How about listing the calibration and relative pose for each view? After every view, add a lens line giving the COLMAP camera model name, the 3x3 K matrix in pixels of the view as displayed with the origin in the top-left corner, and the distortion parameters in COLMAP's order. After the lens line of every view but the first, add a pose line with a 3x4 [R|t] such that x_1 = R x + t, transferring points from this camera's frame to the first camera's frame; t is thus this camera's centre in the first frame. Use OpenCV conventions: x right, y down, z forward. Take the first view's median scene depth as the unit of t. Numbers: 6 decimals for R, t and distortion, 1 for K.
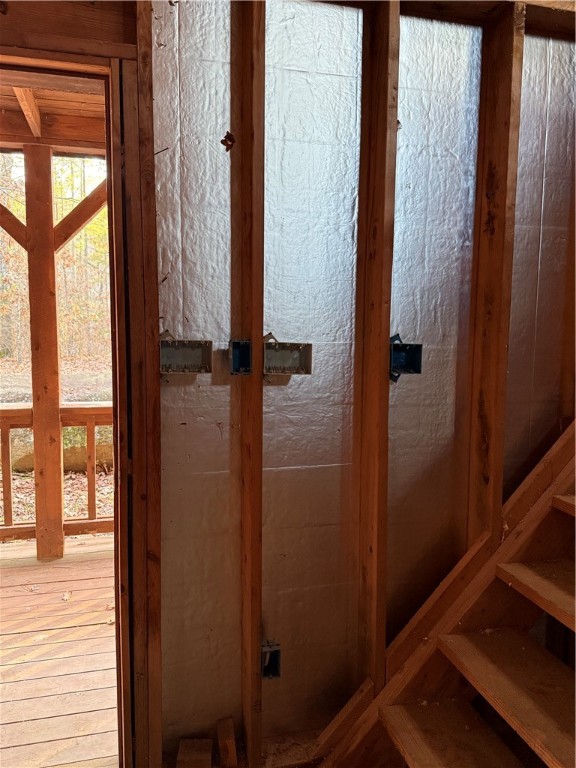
lens RADIAL K [[630.1, 0, 289.7], [0, 630.1, 383.2], [0, 0, 1]] dist [0.102864, -0.161717]
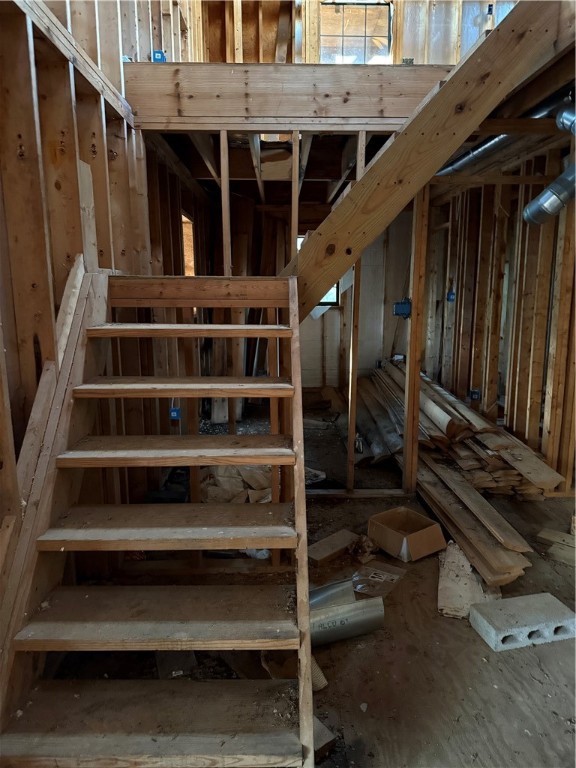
lens RADIAL K [[546.1, 0, 286.0], [0, 546.1, 380.3], [0, 0, 1]] dist [0.018542, -0.020225]
pose [[0.238773, -0.177808, 0.954658, -0.381664], [0.110837, 0.981659, 0.155115, -0.056955], [-0.964729, 0.068775, 0.254101, 0.402975]]
